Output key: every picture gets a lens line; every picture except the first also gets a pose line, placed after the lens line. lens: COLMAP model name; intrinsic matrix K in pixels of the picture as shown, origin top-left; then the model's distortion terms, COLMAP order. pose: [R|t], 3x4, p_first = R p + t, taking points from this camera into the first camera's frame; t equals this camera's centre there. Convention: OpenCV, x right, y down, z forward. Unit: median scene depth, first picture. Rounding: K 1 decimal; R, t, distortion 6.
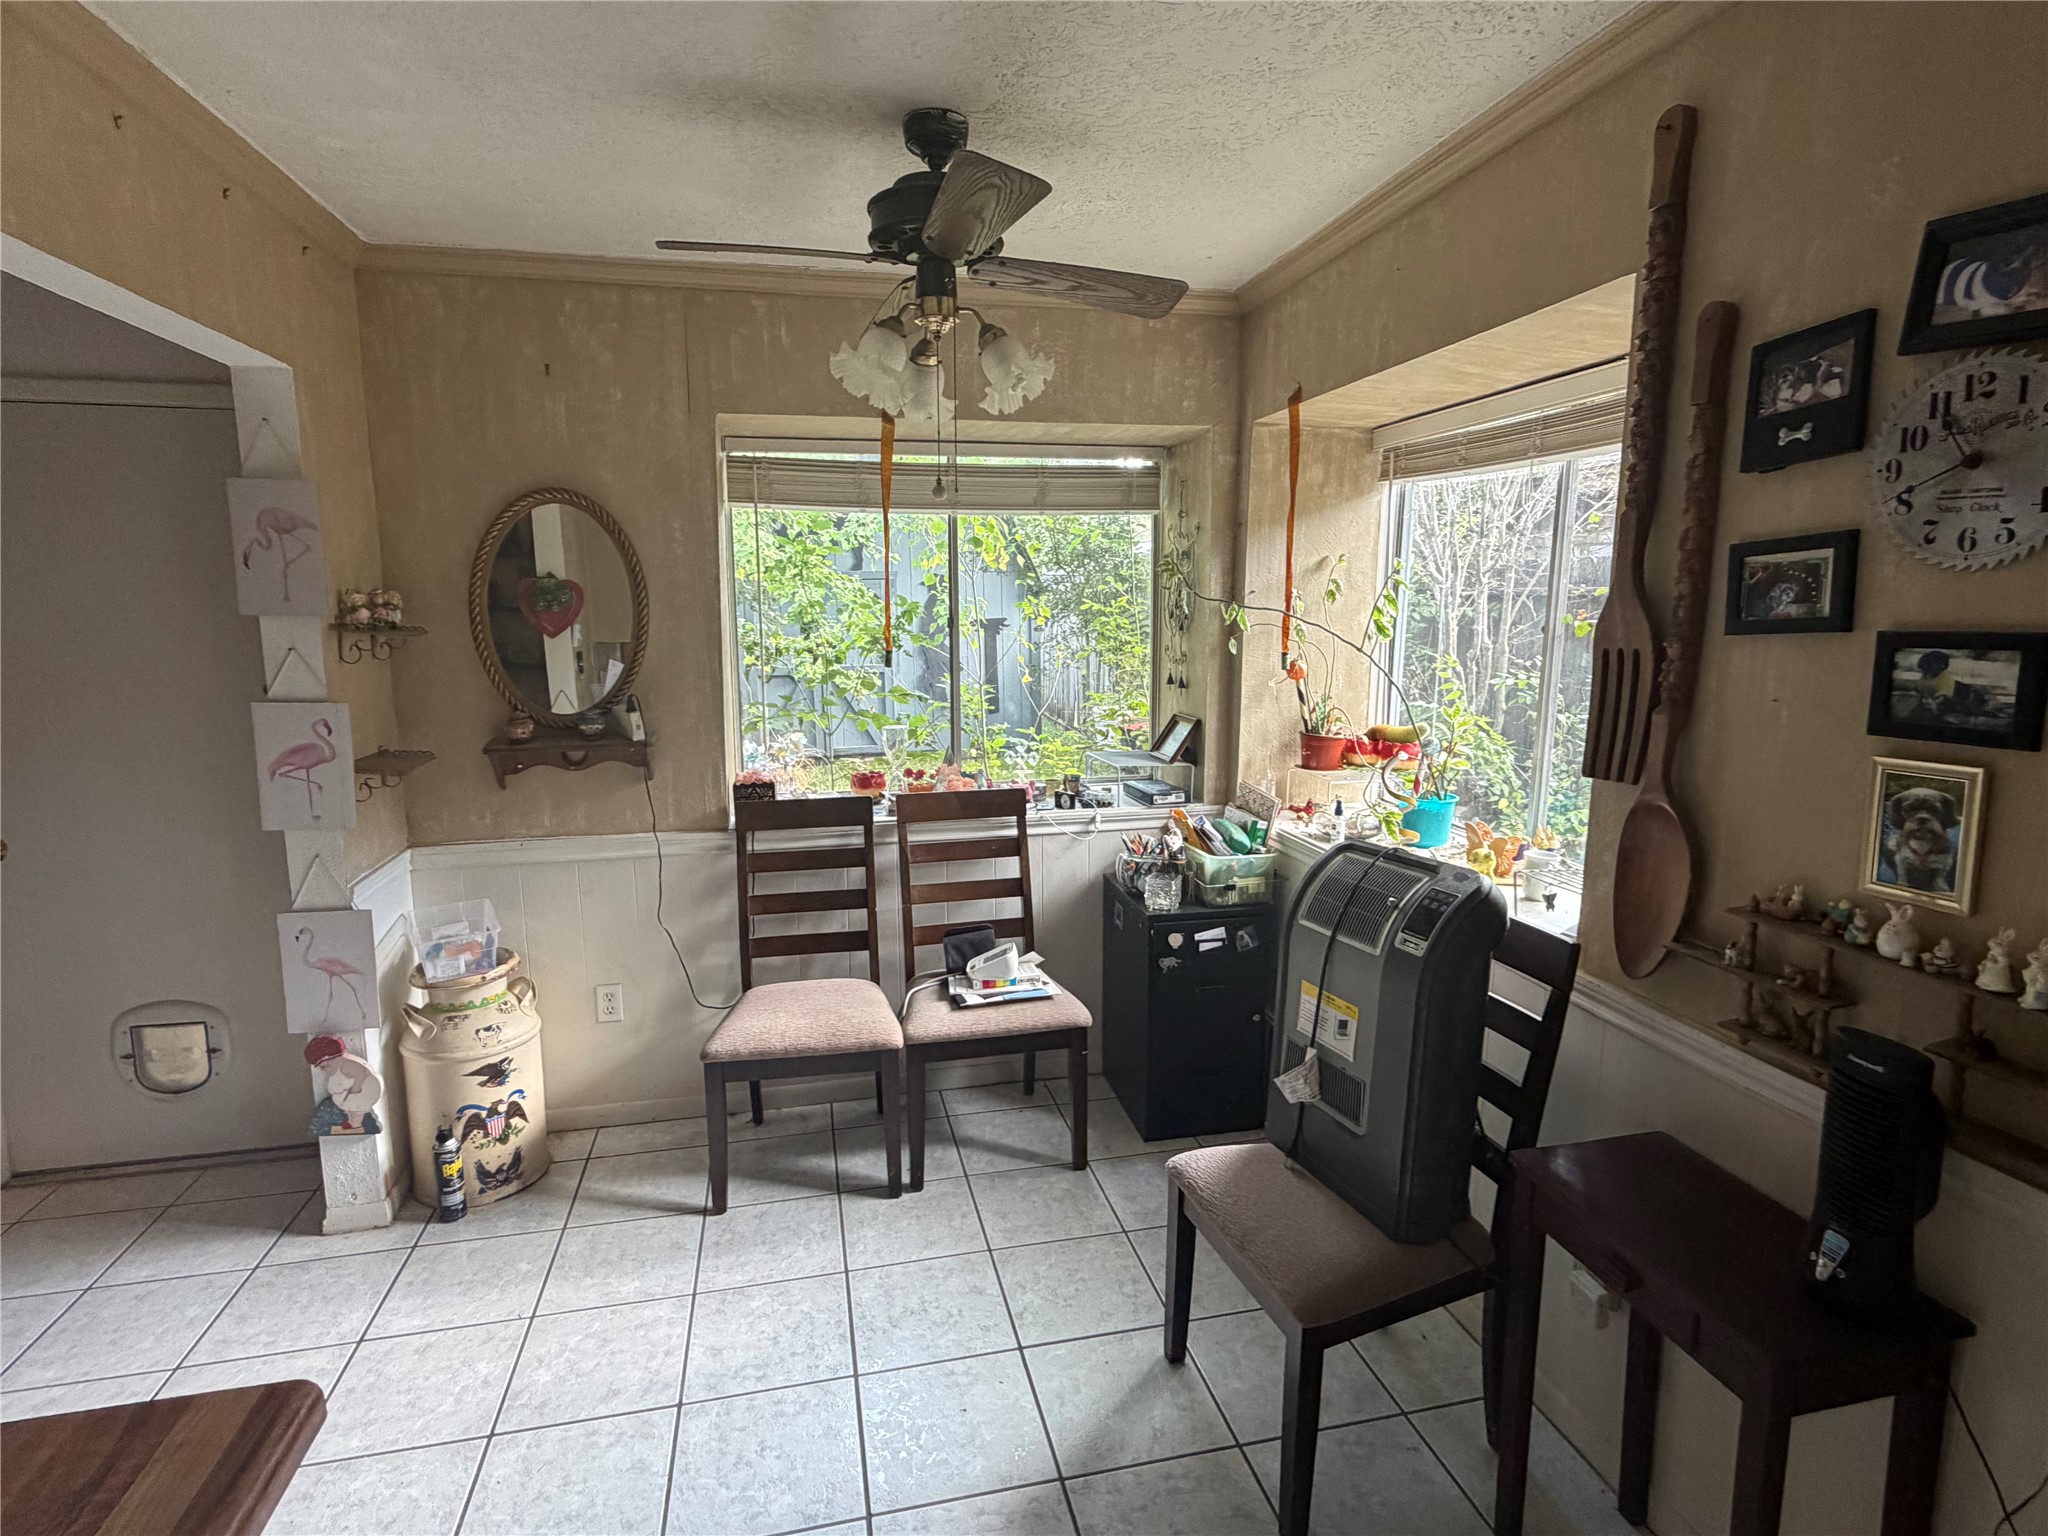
lens RADIAL K [[1055.4, 0, 1025.6], [0, 1055.4, 769.1], [0, 0, 1]] dist [-0.002572, 0.001010]
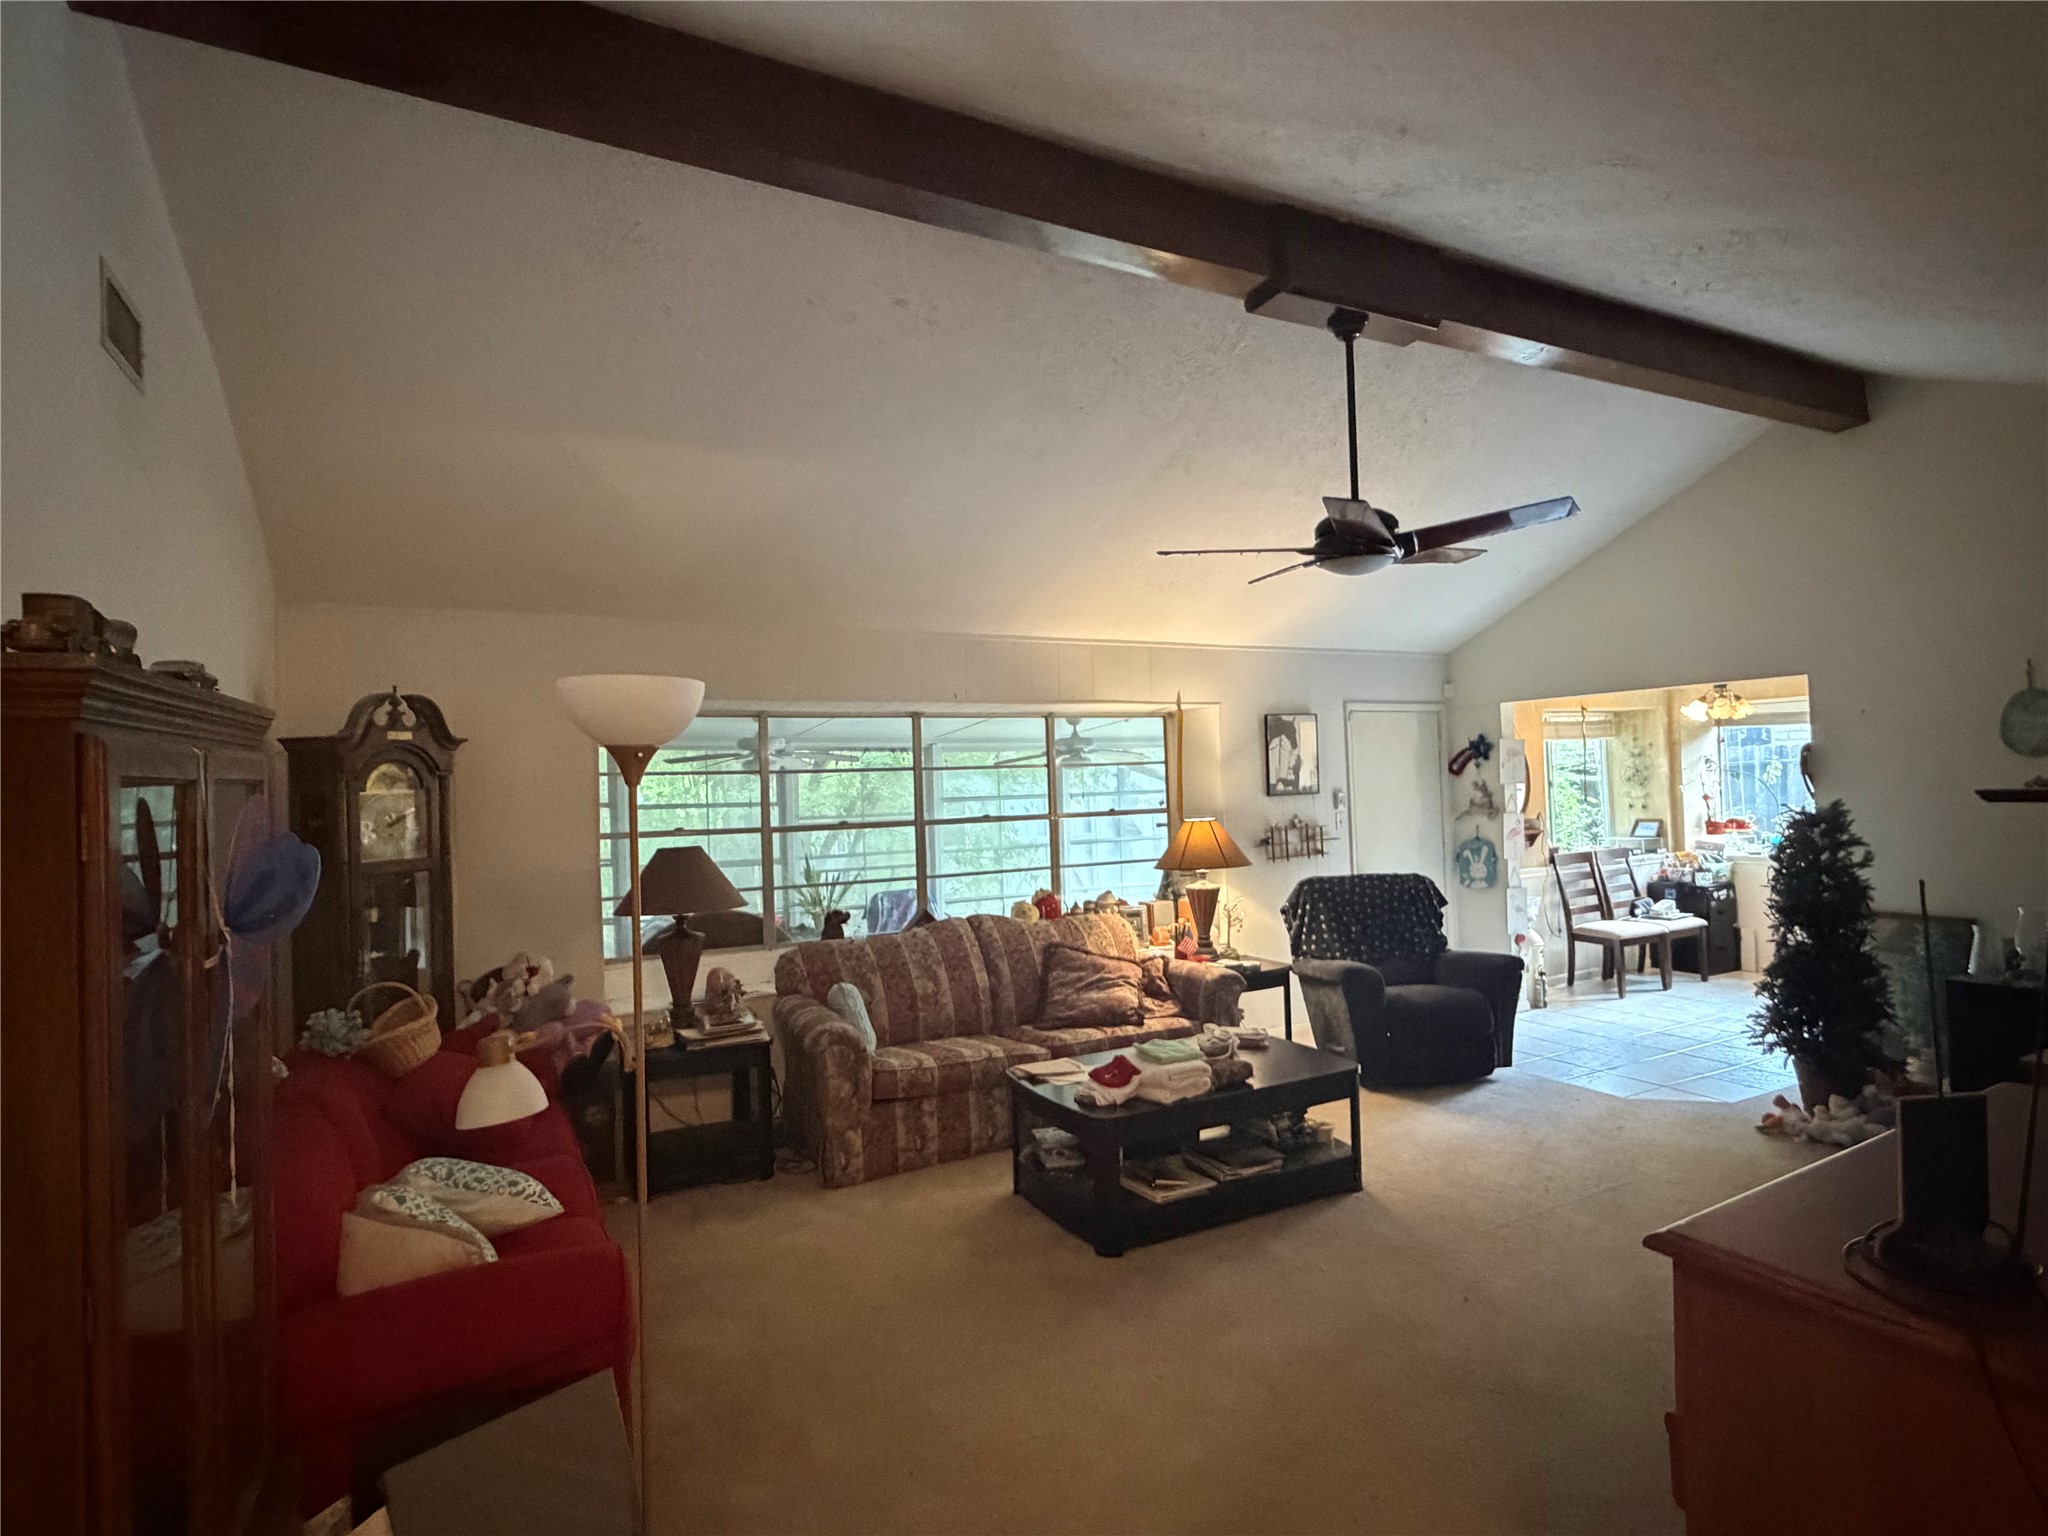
lens RADIAL K [[1055.4, 0, 1027.9], [0, 1055.4, 765.2], [0, 0, 1]] dist [-0.002572, 0.001010]
pose [[0.967687, -0.027339, 0.250666, -2.102022], [0.071952, 0.982712, -0.170587, 0.159459], [-0.241669, 0.183111, 0.952925, -1.146925]]
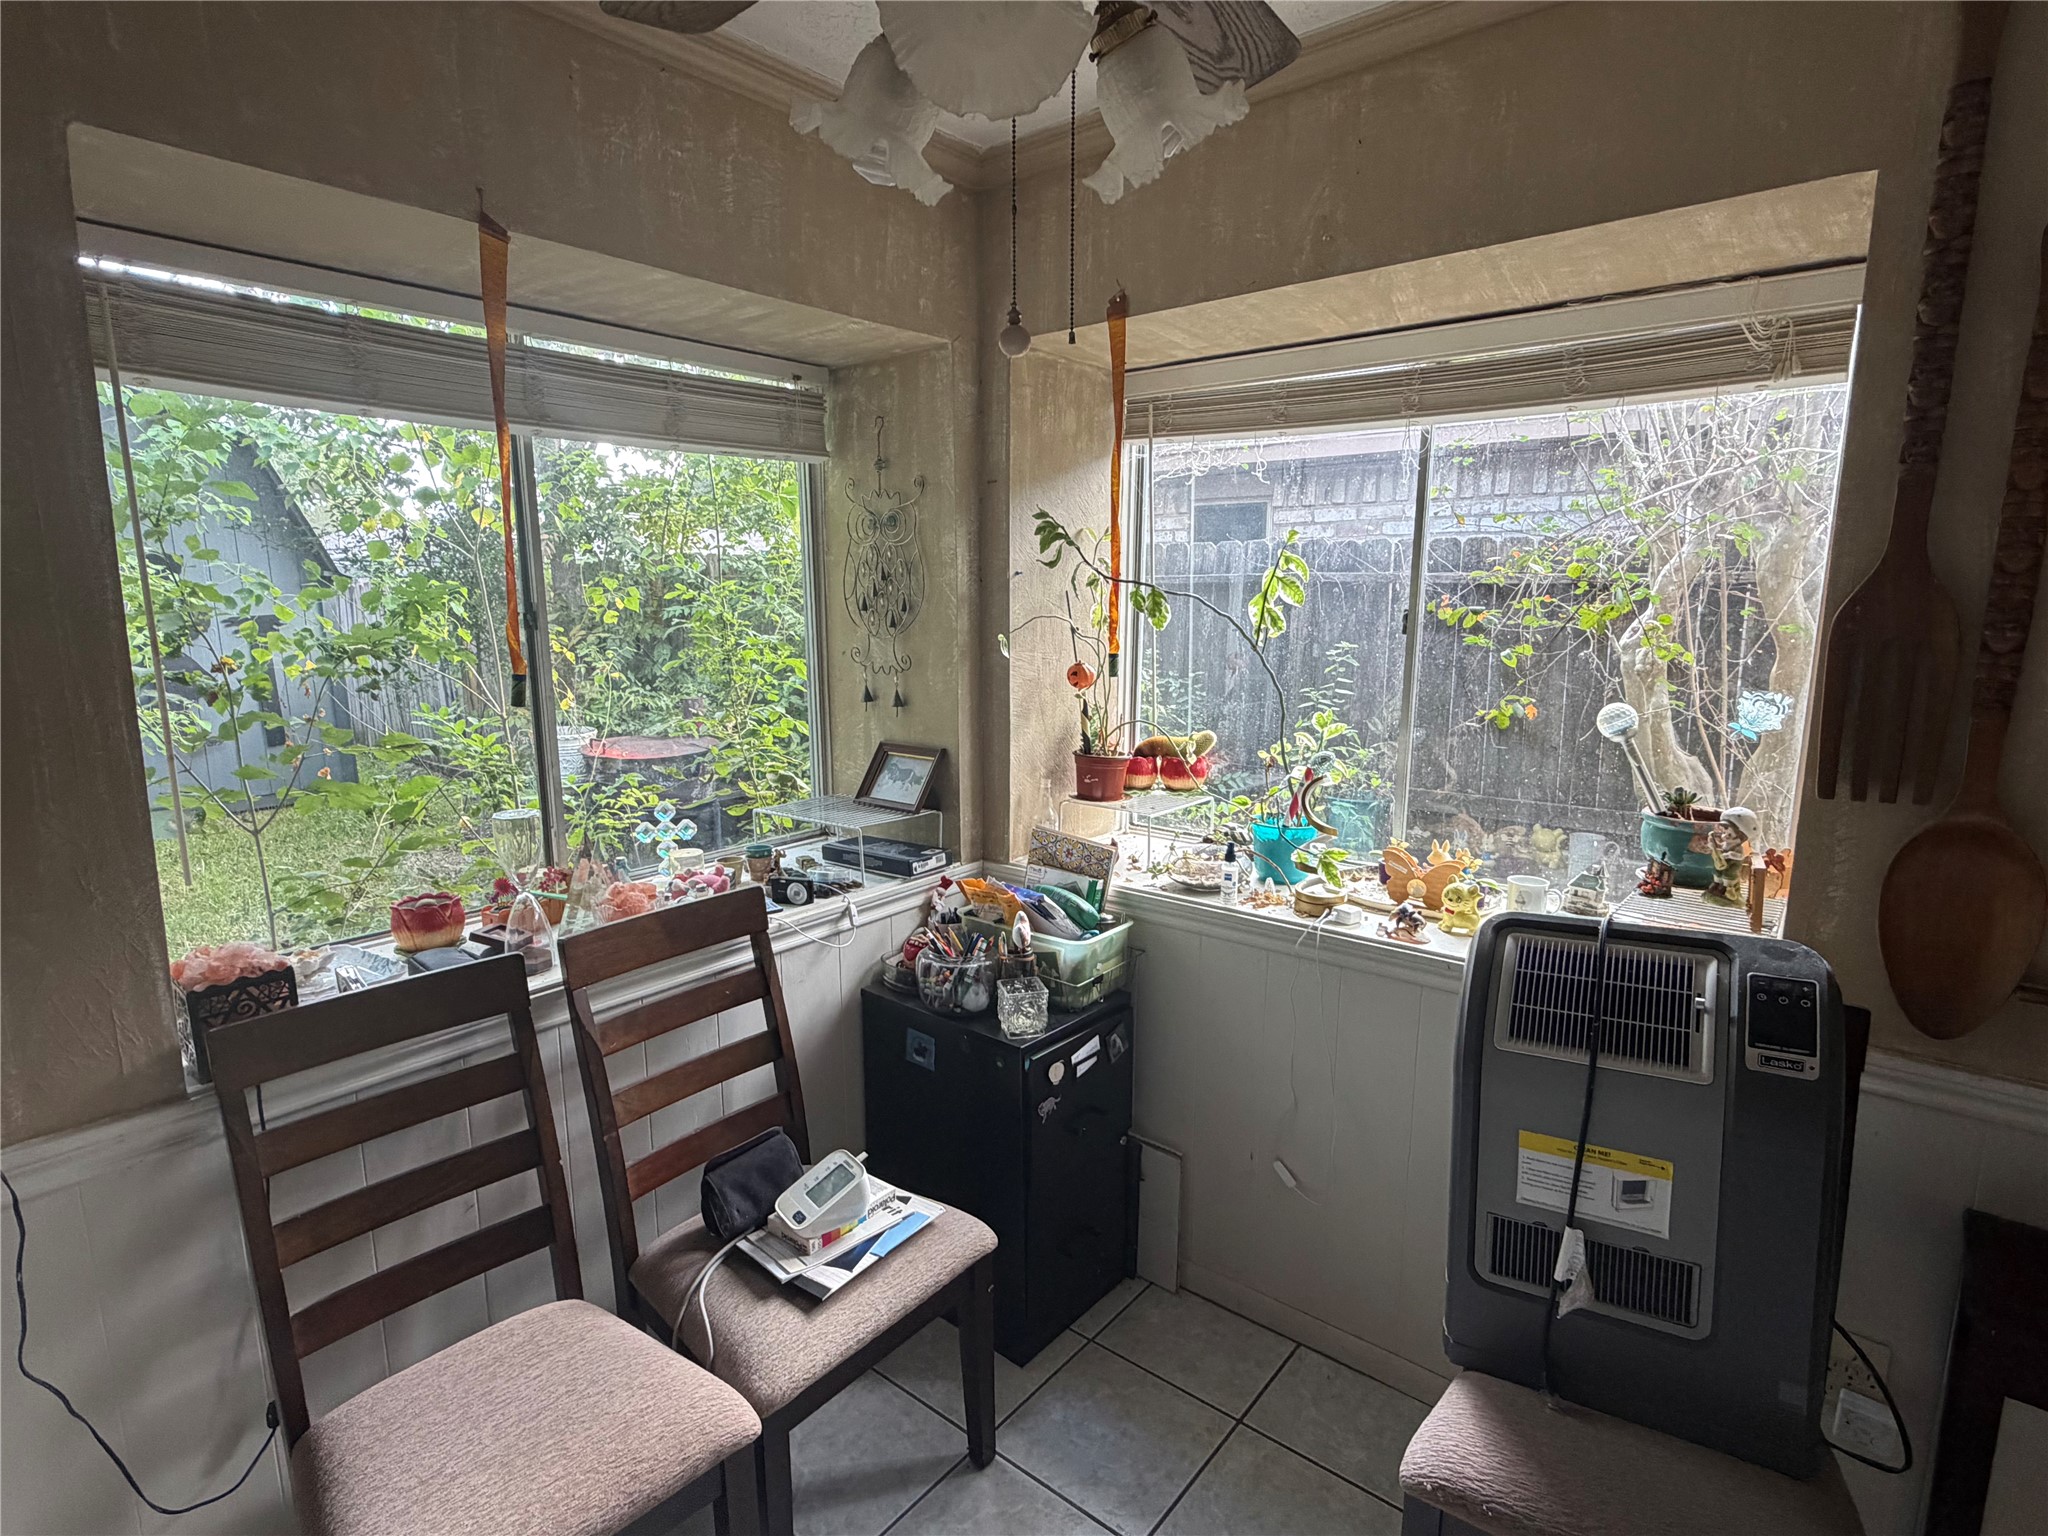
lens RADIAL K [[1055.4, 0, 1028.8], [0, 1055.4, 769.2], [0, 0, 1]] dist [-0.002572, 0.001010]
pose [[0.788858, -0.101486, 0.606138, -0.254861], [0.096926, 0.994473, 0.040361, -0.062193], [-0.606884, 0.026911, 0.794335, 0.424697]]
